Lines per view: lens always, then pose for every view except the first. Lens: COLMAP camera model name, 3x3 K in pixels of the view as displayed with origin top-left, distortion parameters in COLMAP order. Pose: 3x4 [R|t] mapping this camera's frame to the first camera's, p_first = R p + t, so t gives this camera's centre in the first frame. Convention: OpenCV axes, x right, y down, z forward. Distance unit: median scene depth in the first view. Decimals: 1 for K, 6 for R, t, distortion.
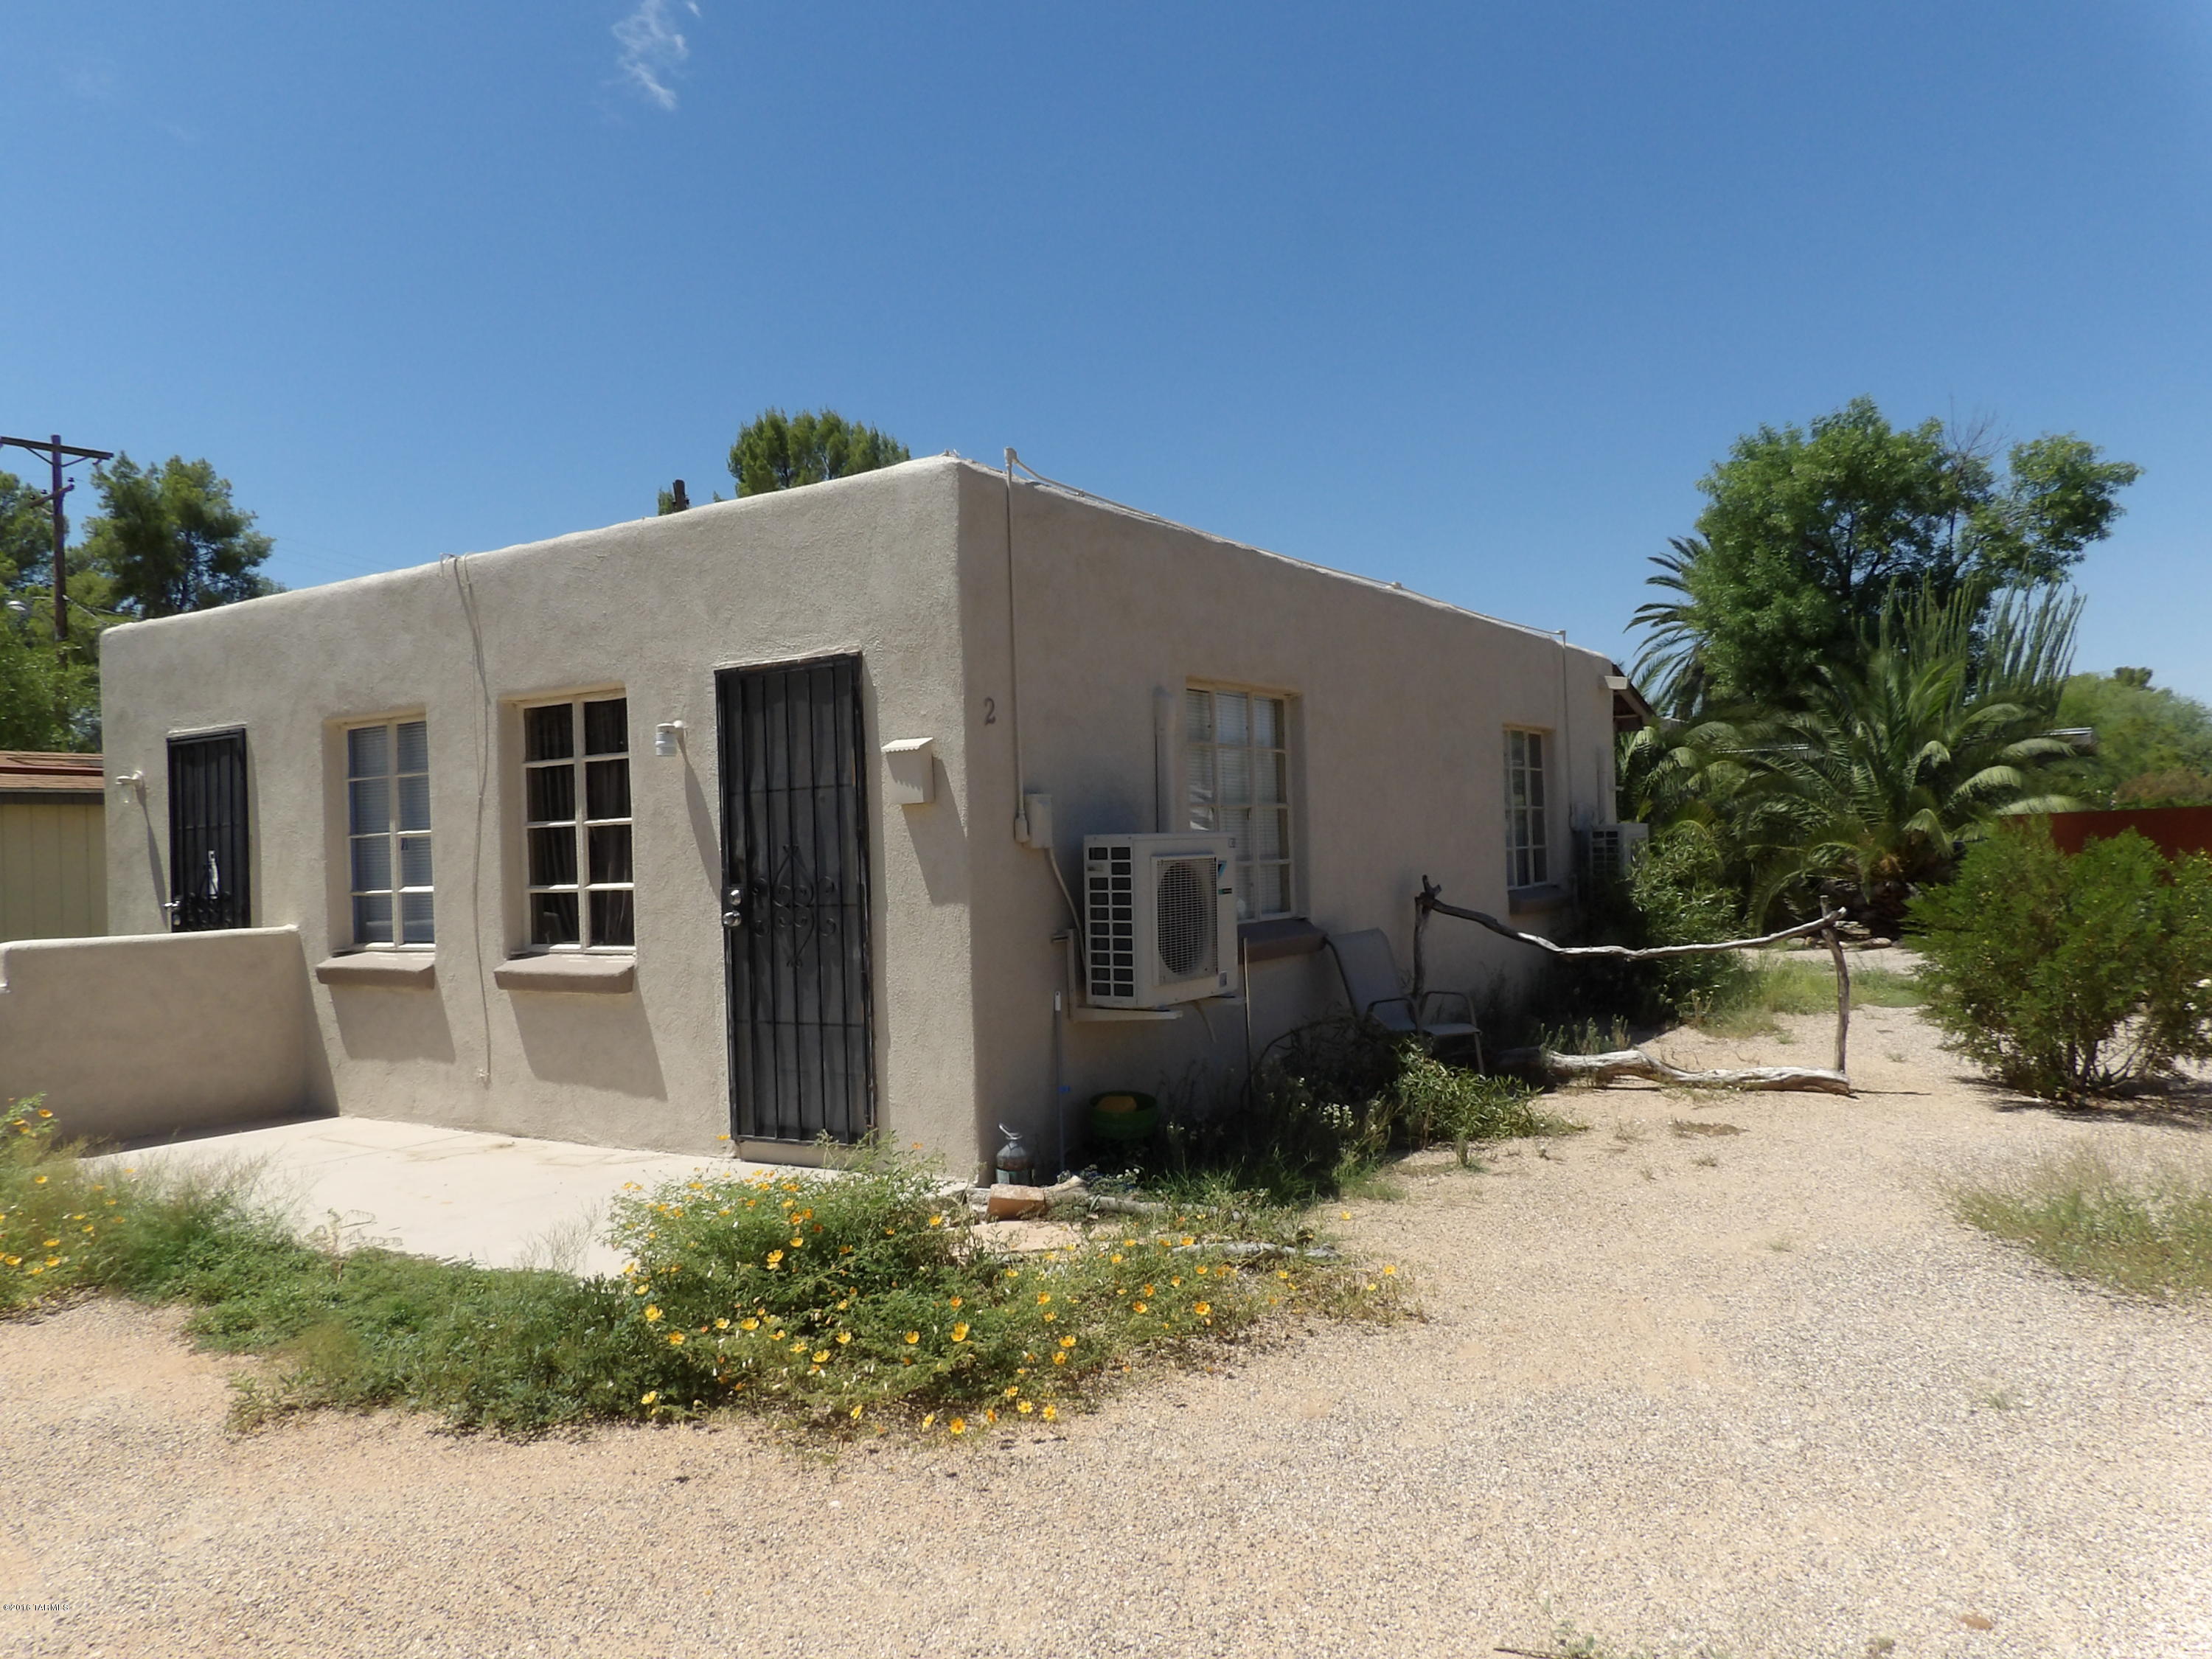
lens RADIAL K [[1615.3, 0, 1110.6], [0, 1615.3, 814.1], [0, 0, 1]] dist [0.000548, 0.032698]
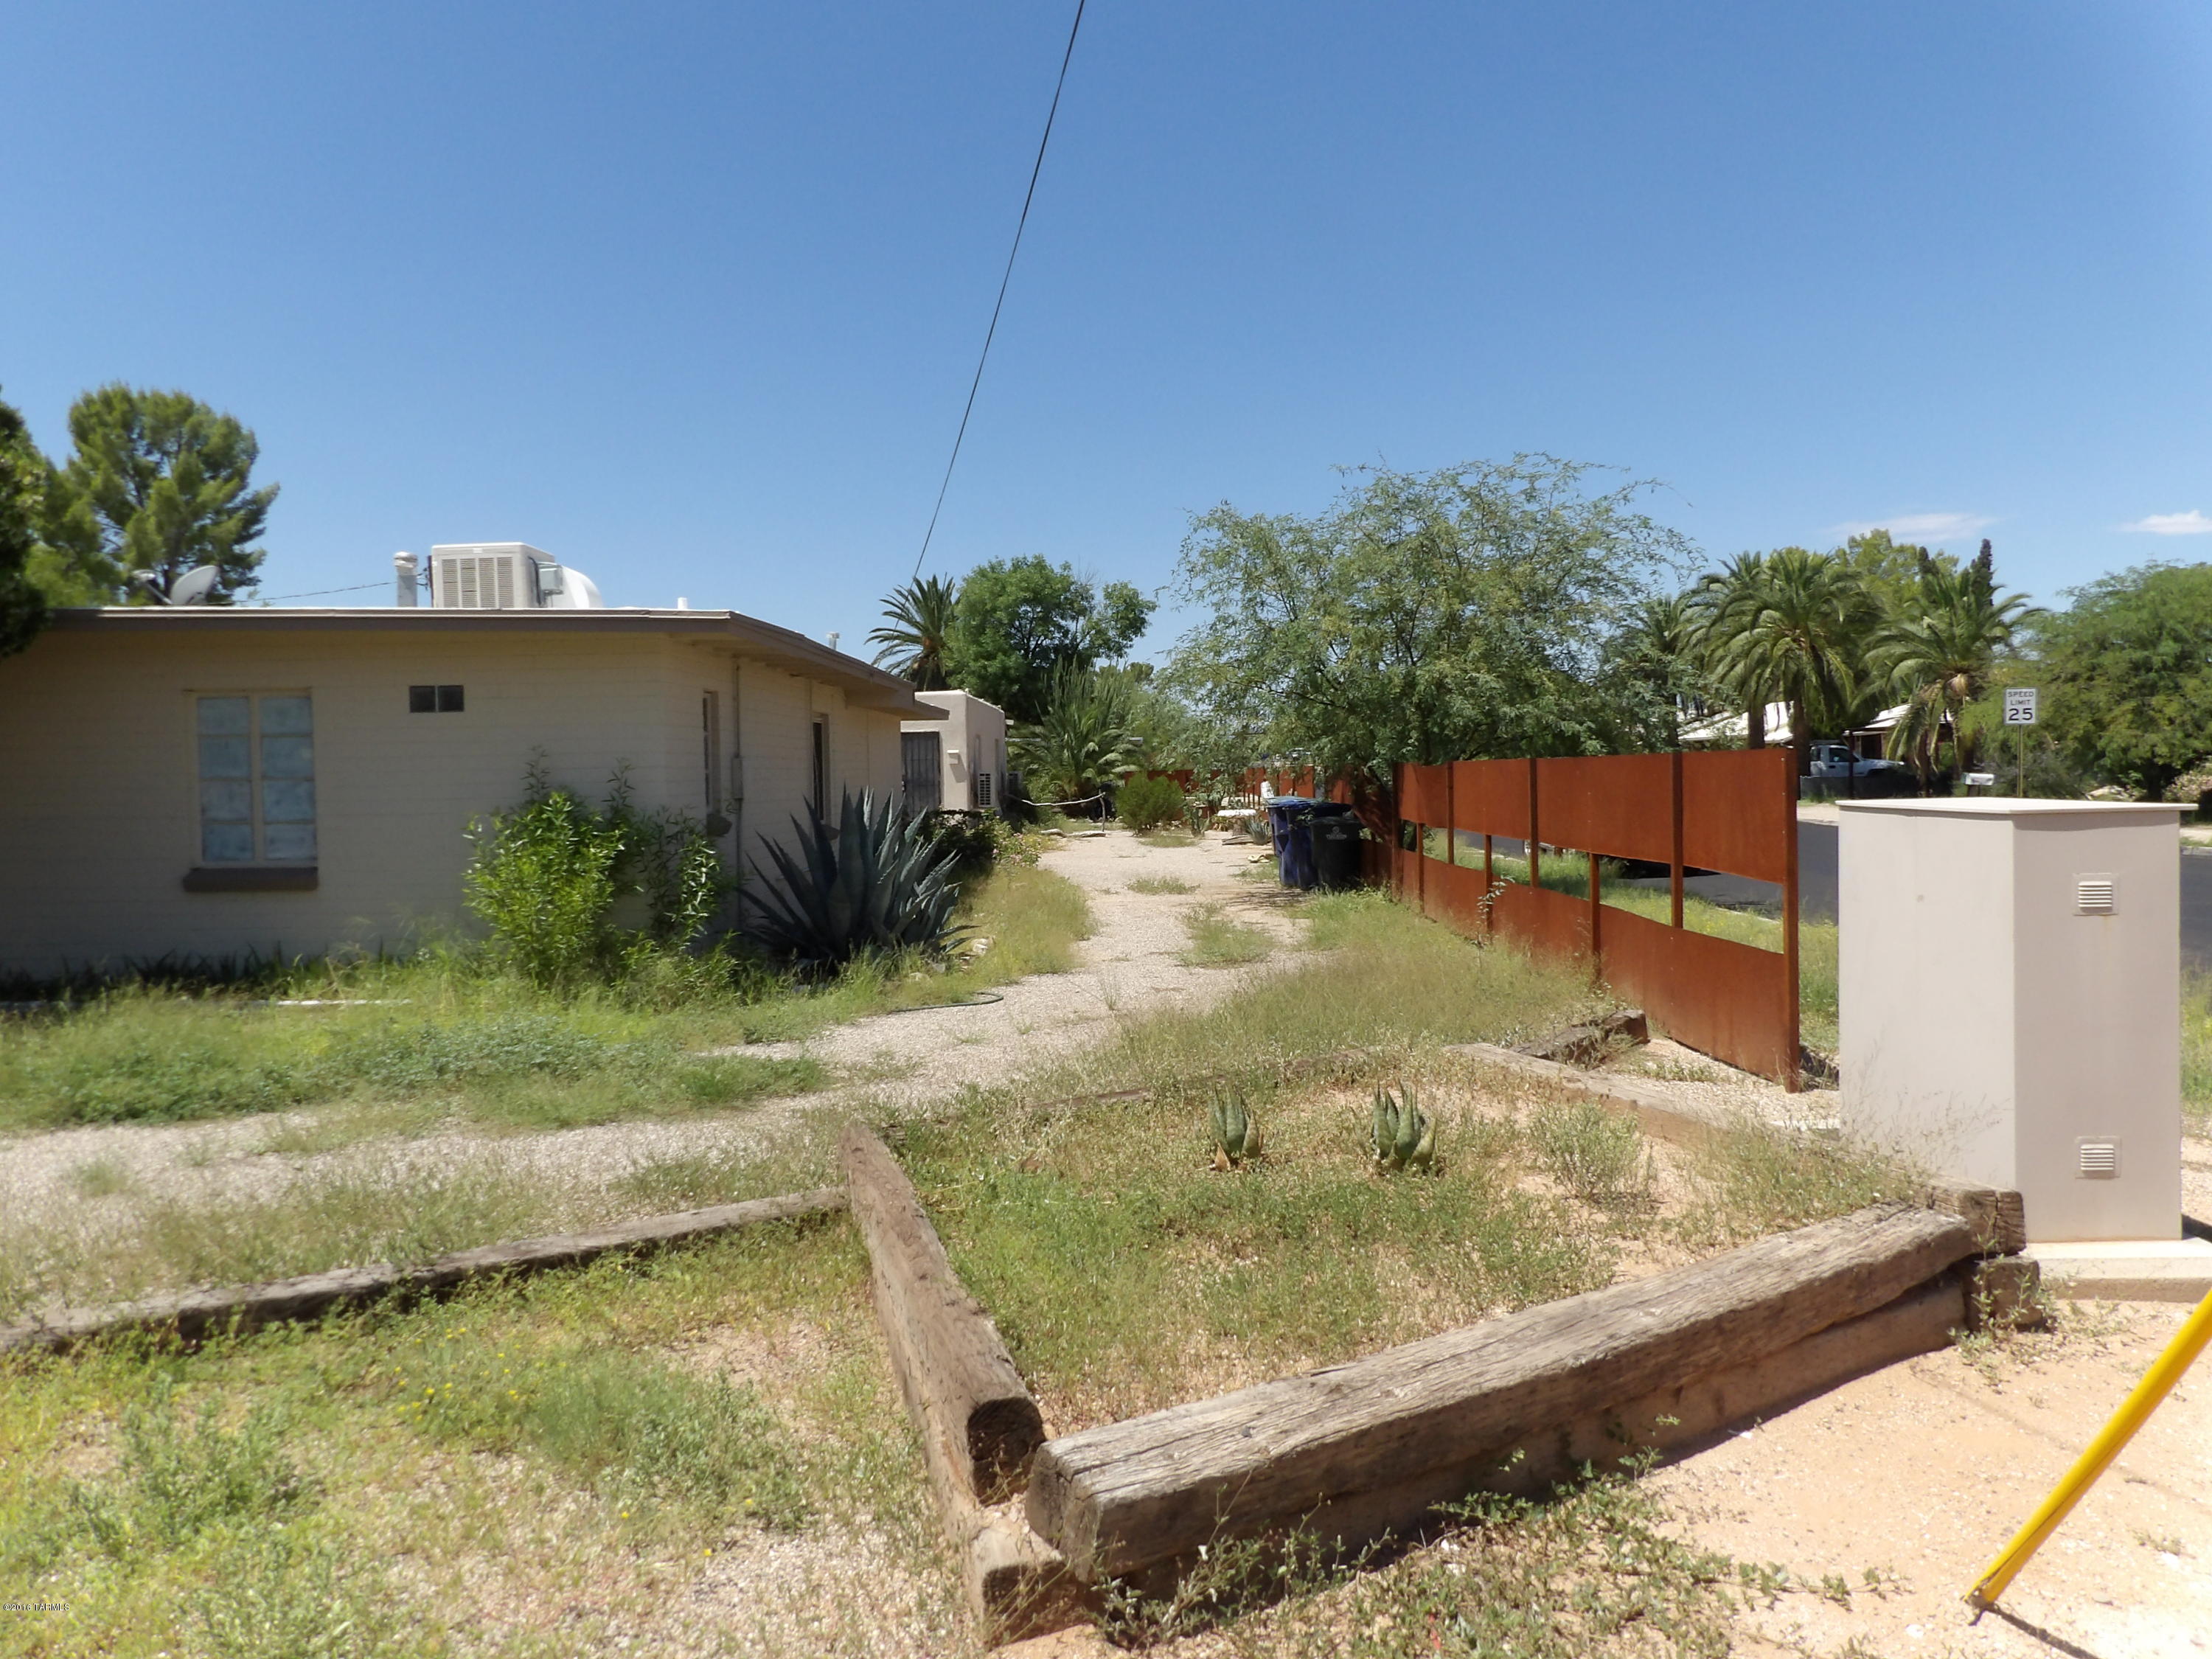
lens RADIAL K [[1615.3, 0, 1113.4], [0, 1615.3, 826.6], [0, 0, 1]] dist [0.000548, 0.032698]
pose [[0.853148, 0.003504, 0.521657, -0.446305], [-0.023766, 0.999200, 0.032157, 0.003142], [-0.521127, -0.039832, 0.852549, -0.673503]]
